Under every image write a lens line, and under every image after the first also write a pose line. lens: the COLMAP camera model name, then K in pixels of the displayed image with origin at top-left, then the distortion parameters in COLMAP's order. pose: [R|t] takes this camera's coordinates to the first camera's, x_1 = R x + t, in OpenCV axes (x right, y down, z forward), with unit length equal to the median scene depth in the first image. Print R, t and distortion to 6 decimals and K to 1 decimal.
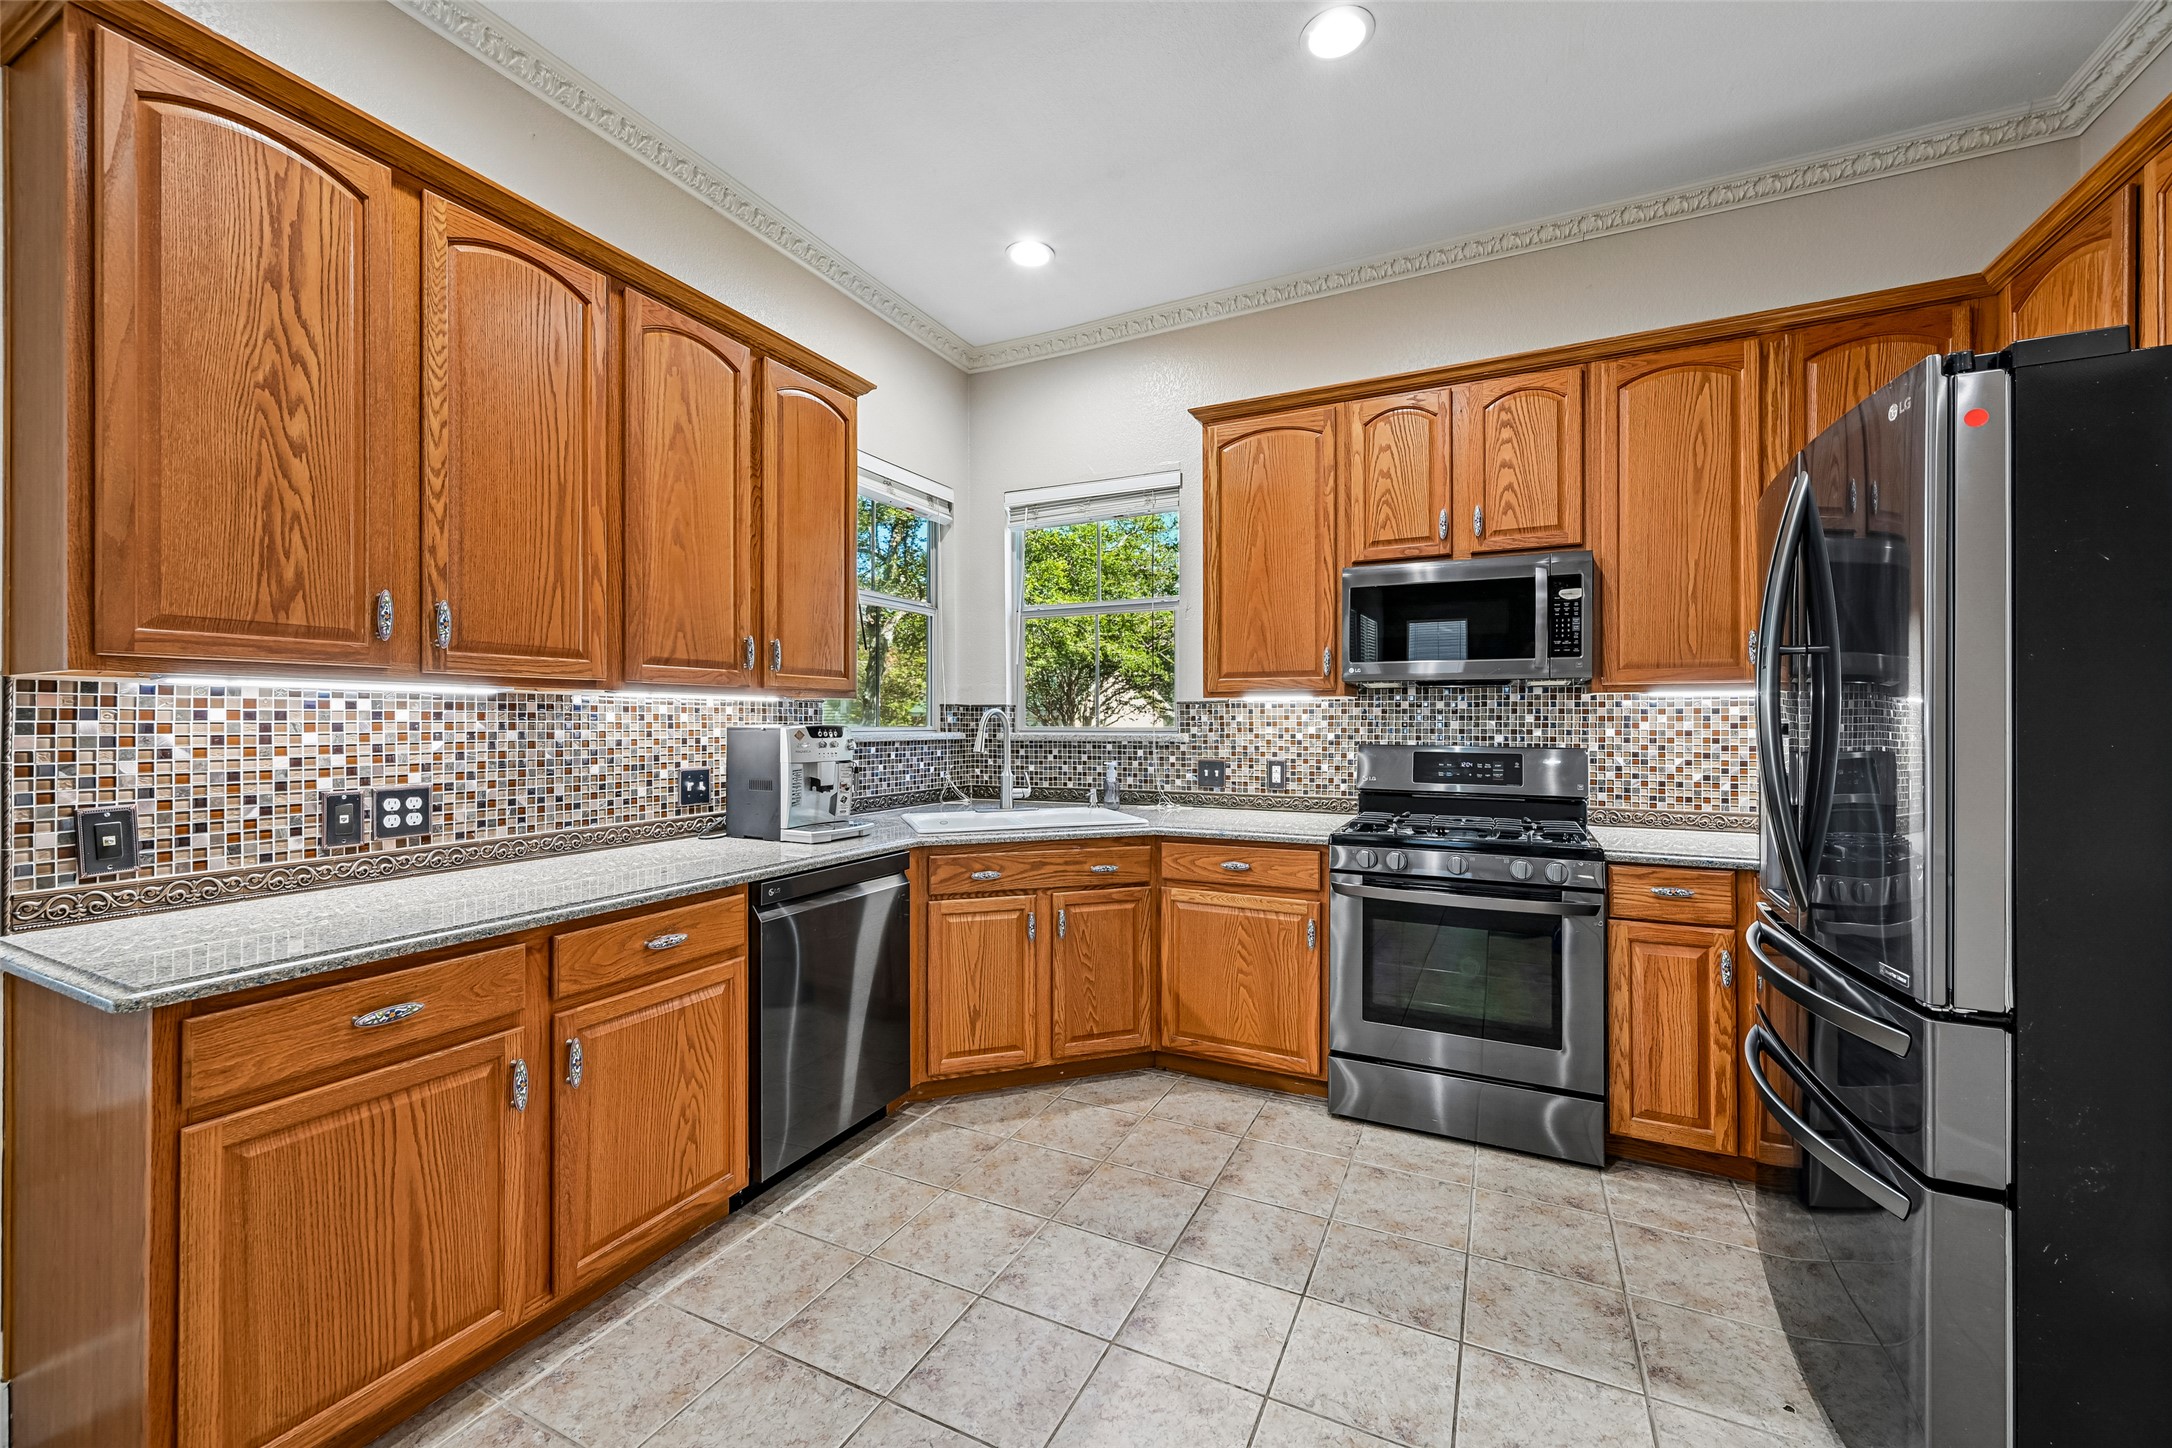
lens RADIAL K [[850.6, 0, 1083.3], [0, 850.6, 718.5], [0, 0, 1]] dist [-0.001450, 0.000576]
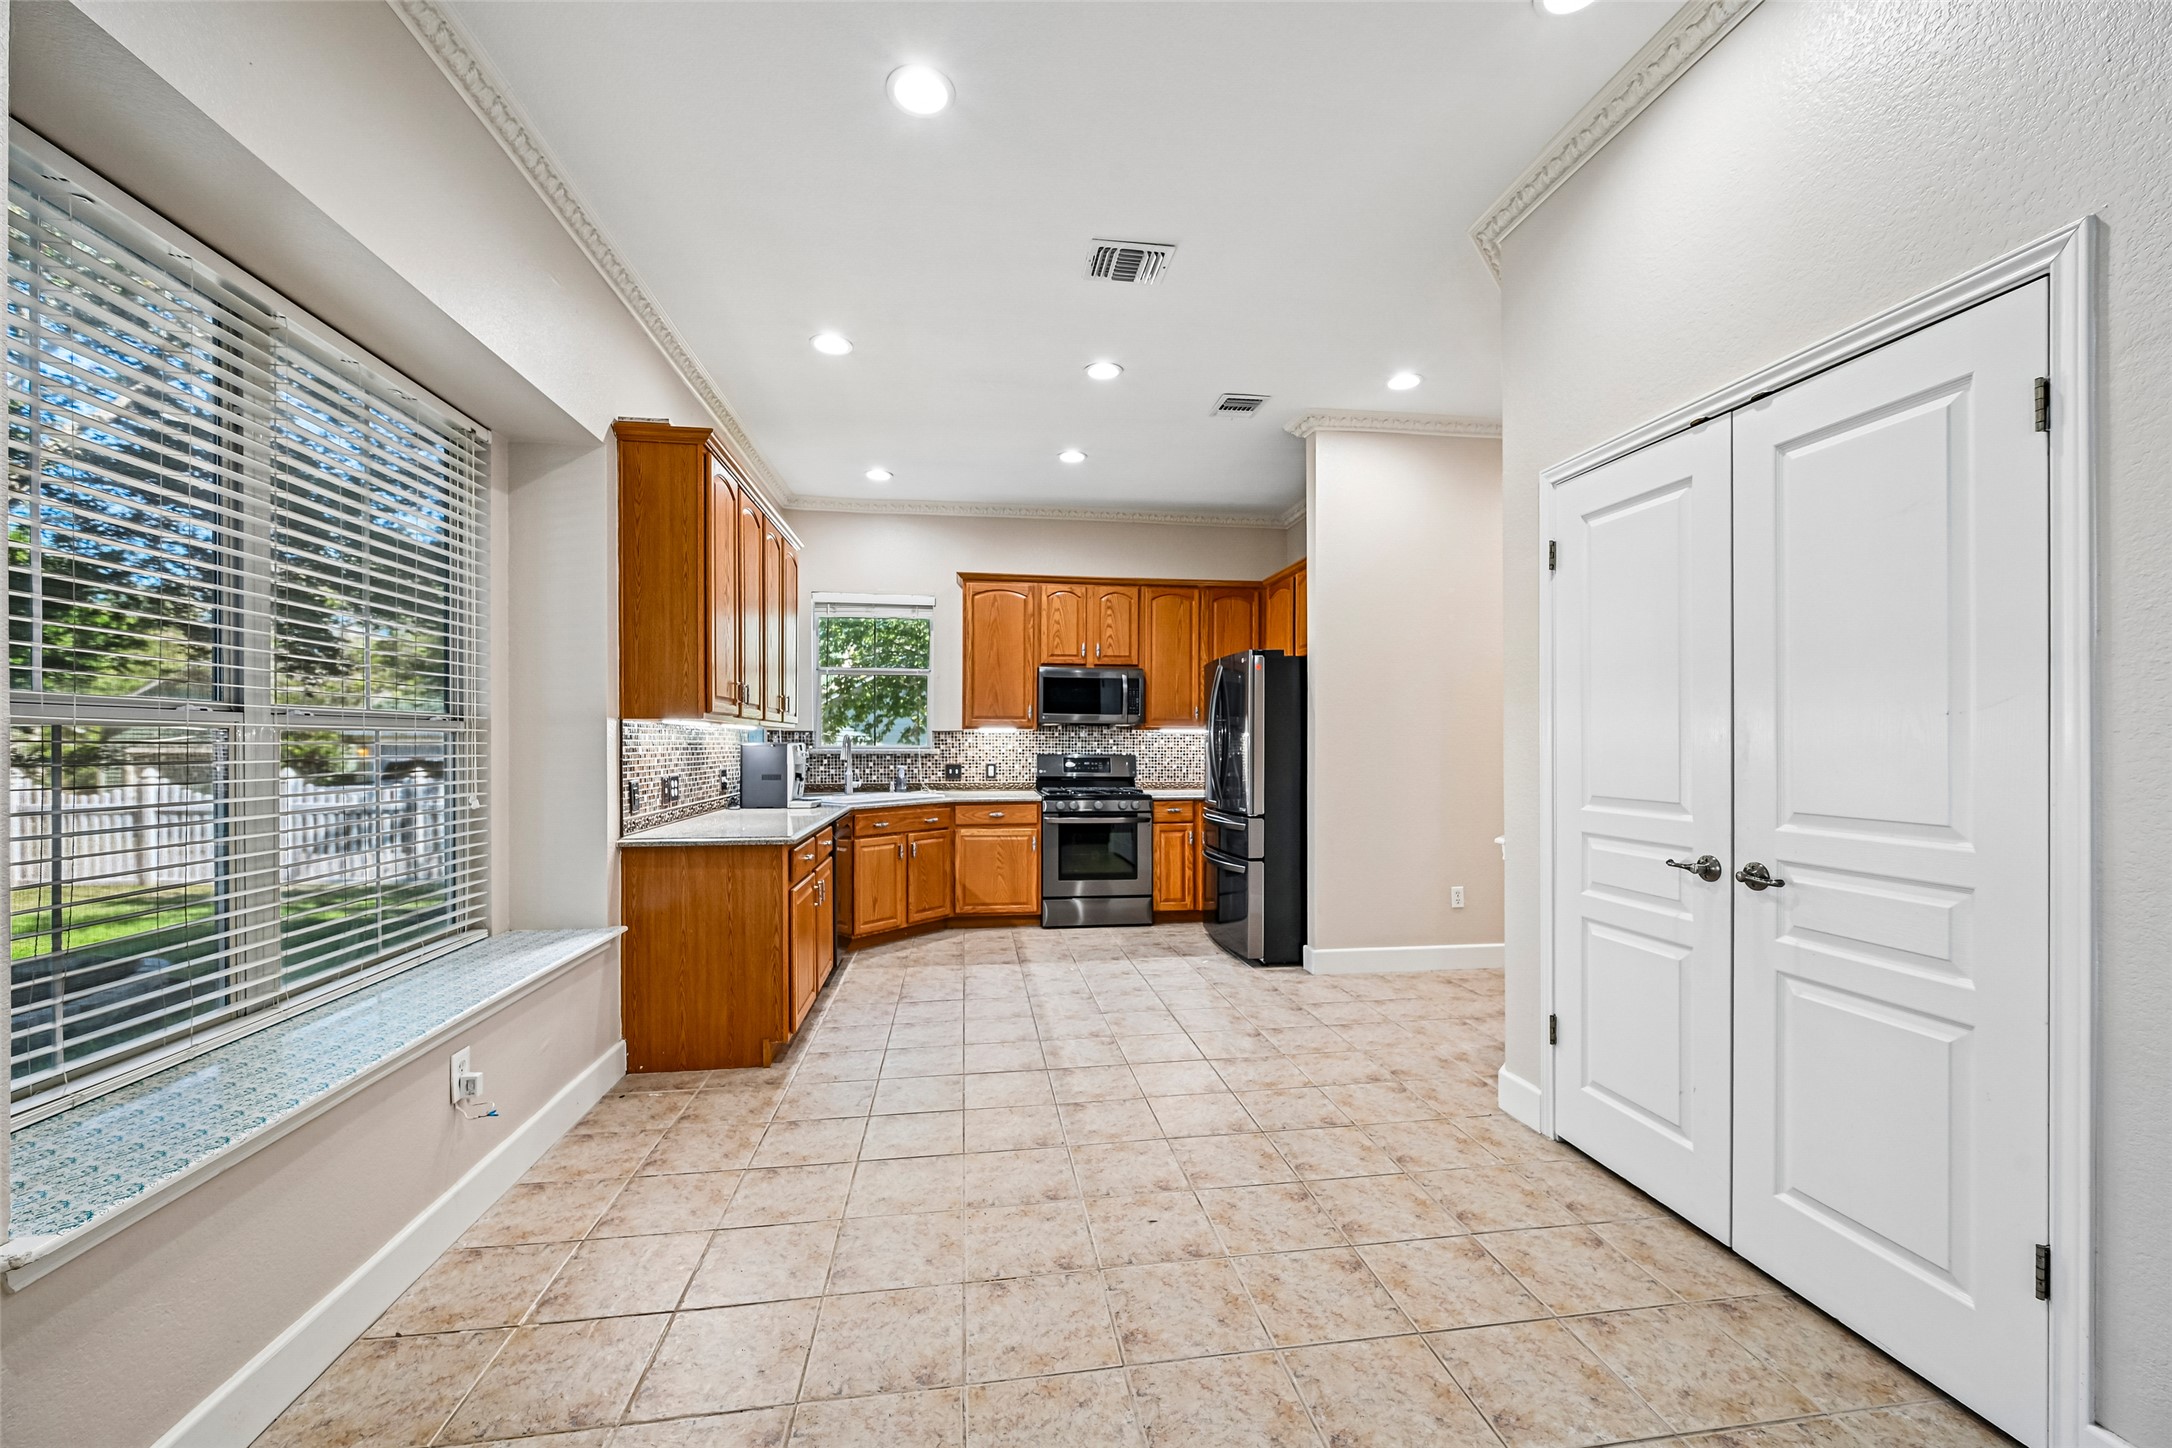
lens RADIAL K [[850.6, 0, 1081.2], [0, 850.6, 738.2], [0, 0, 1]] dist [-0.001450, 0.000576]
pose [[0.826878, 0.005303, 0.562357, -0.881196], [-0.002777, 0.999982, -0.005346, 0.005382], [-0.562375, 0.002859, 0.826878, -0.859270]]
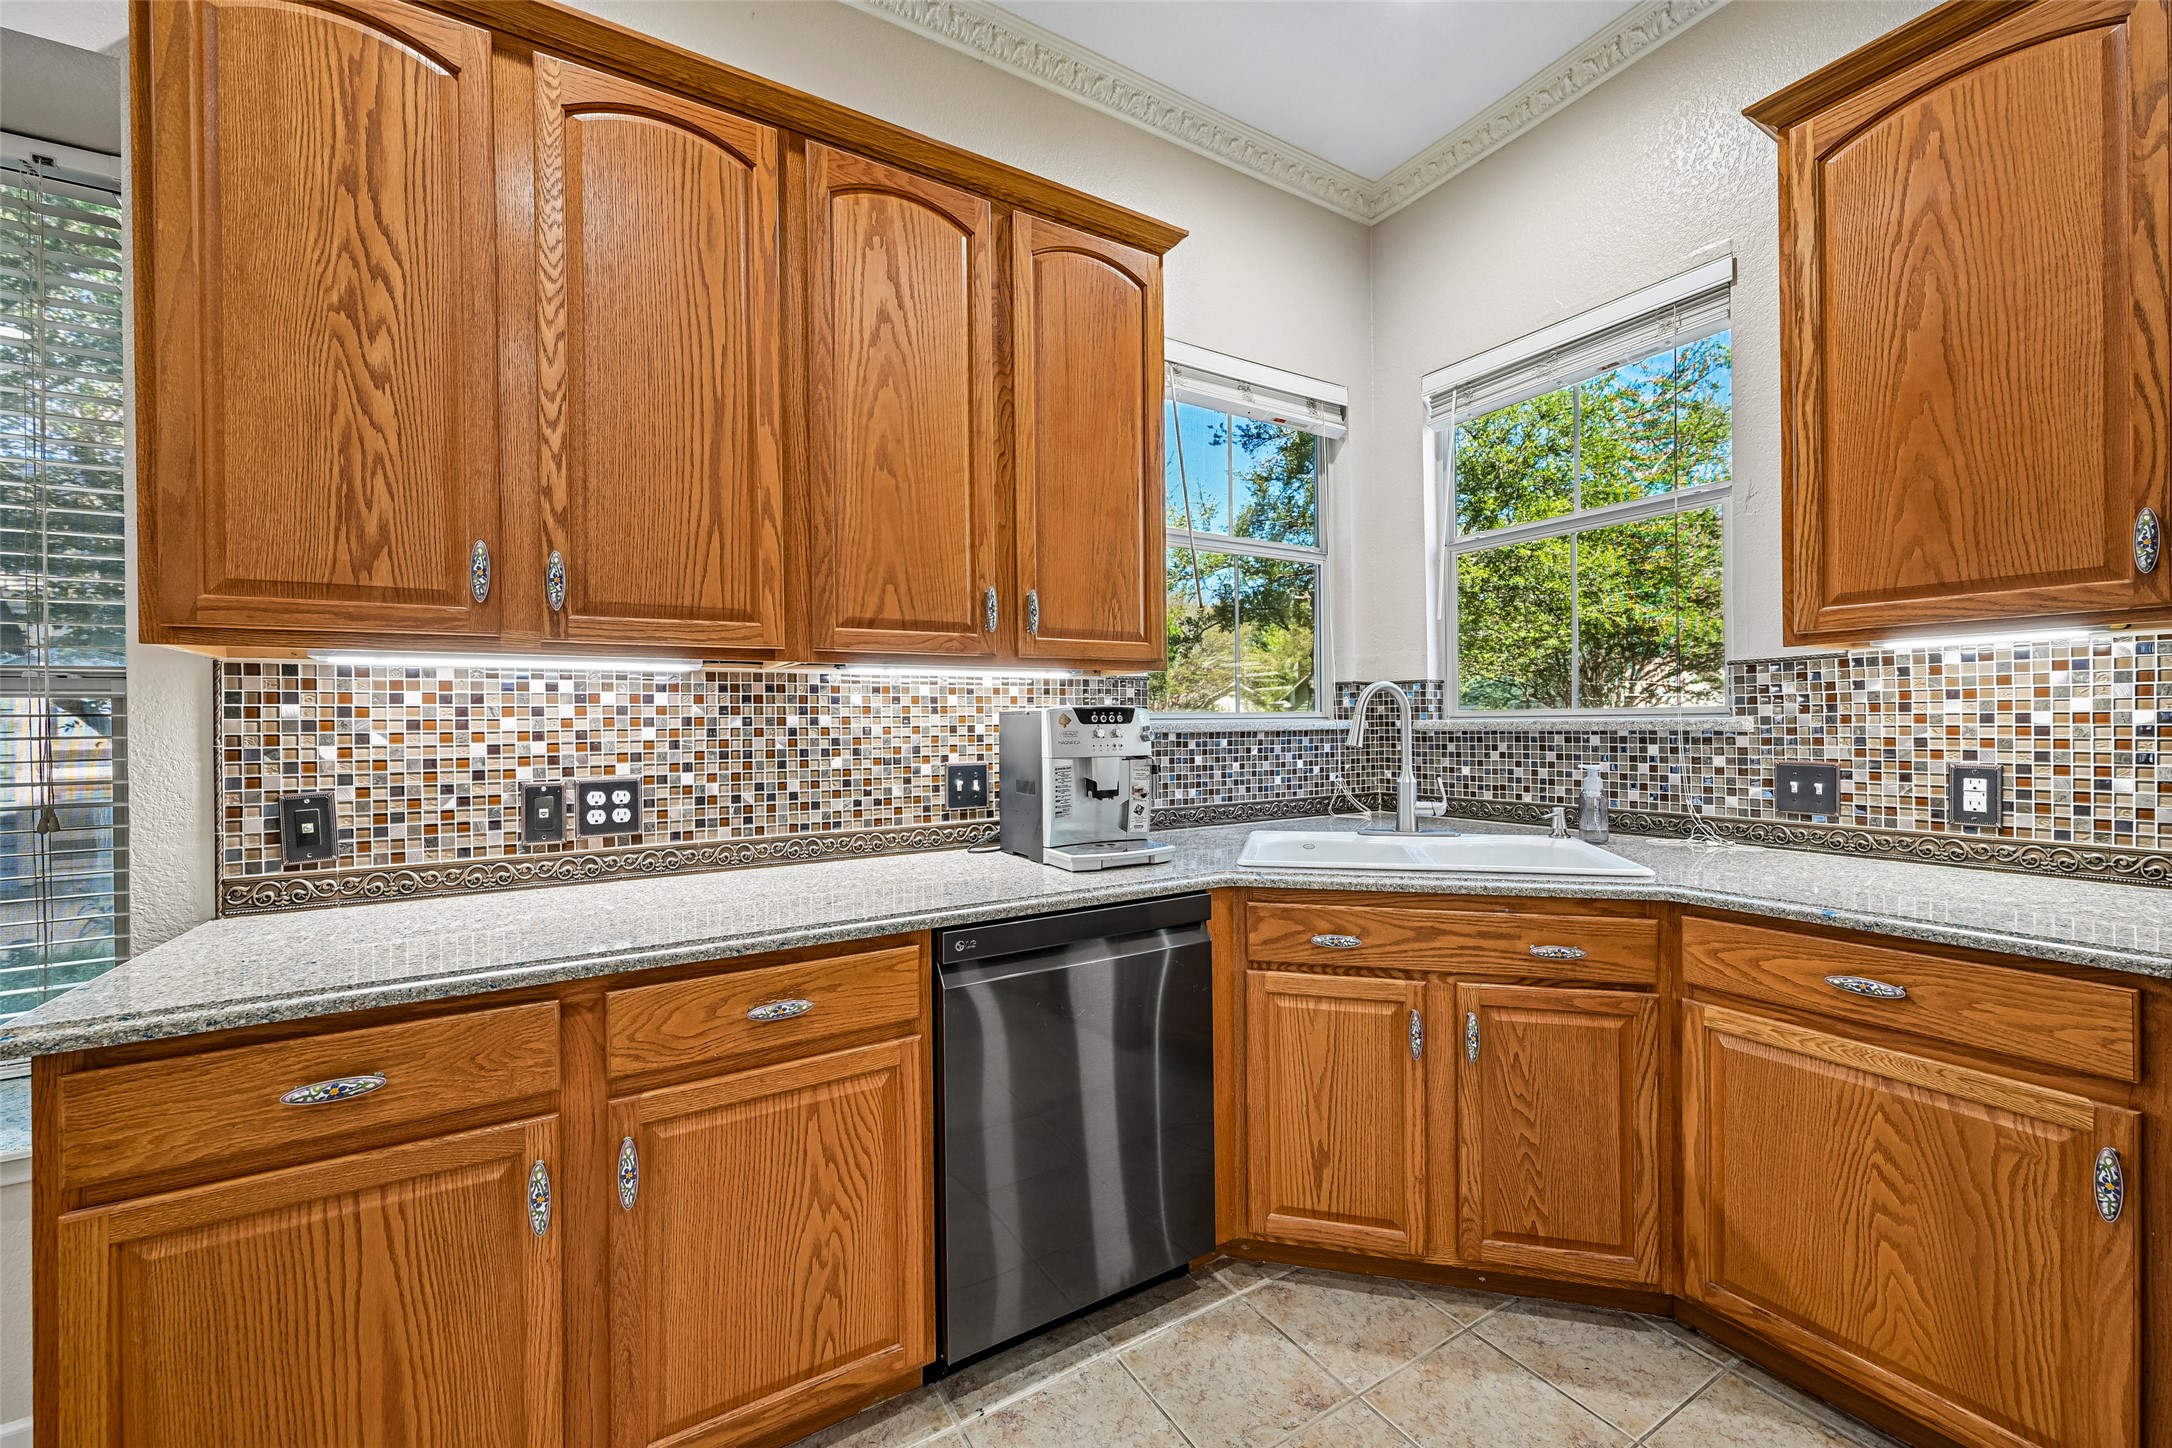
lens RADIAL K [[850.6, 0, 1081.7], [0, 850.6, 724.5], [0, 0, 1]] dist [-0.001450, 0.000576]
pose [[0.842867, -0.007051, -0.538076, 0.073907], [0.013151, 0.999885, 0.007498, 0.018684], [0.537961, -0.013396, 0.842863, 0.408421]]
